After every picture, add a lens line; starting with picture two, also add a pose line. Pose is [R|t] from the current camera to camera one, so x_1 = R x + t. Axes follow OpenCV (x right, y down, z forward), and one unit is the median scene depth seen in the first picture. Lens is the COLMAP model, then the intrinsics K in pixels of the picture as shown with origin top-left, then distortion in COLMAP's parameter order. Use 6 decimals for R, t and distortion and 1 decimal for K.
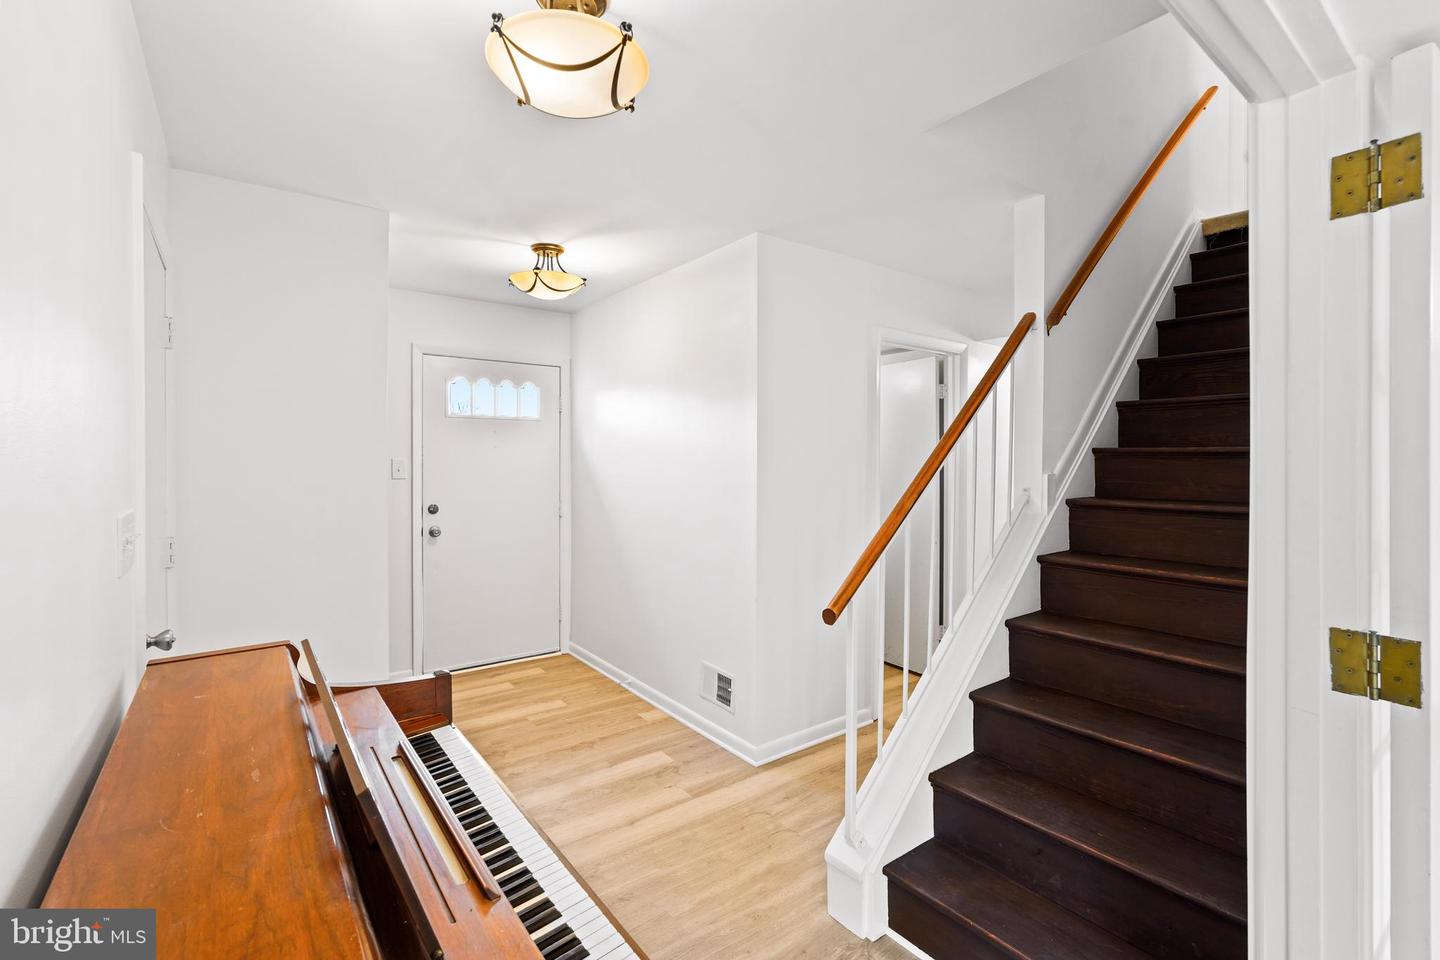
lens RADIAL K [[644.8, 0, 721.9], [0, 644.8, 477.8], [0, 0, 1]] dist [-0.004543, 0.001753]
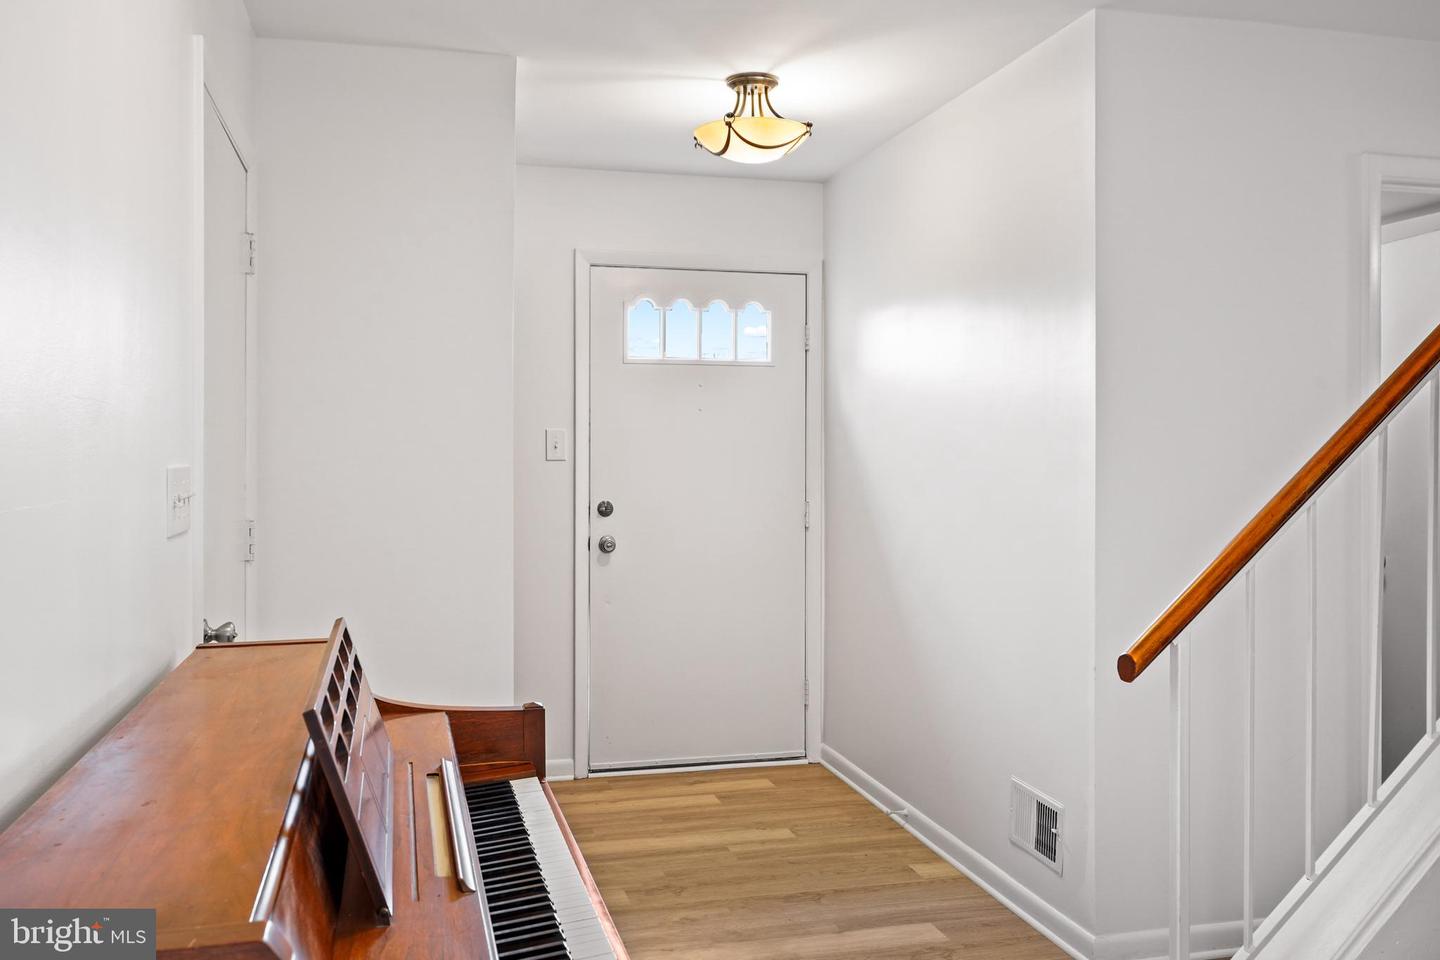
lens RADIAL K [[1219.7, 0, 719.3], [0, 1219.7, 475.2], [0, 0, 1]] dist [0.005778, 0.008163]
pose [[0.926028, 0.003721, -0.377436, 0.138614], [-0.007168, 0.999944, -0.007729, 0.030714], [0.377386, 0.009863, 0.926003, -0.089768]]
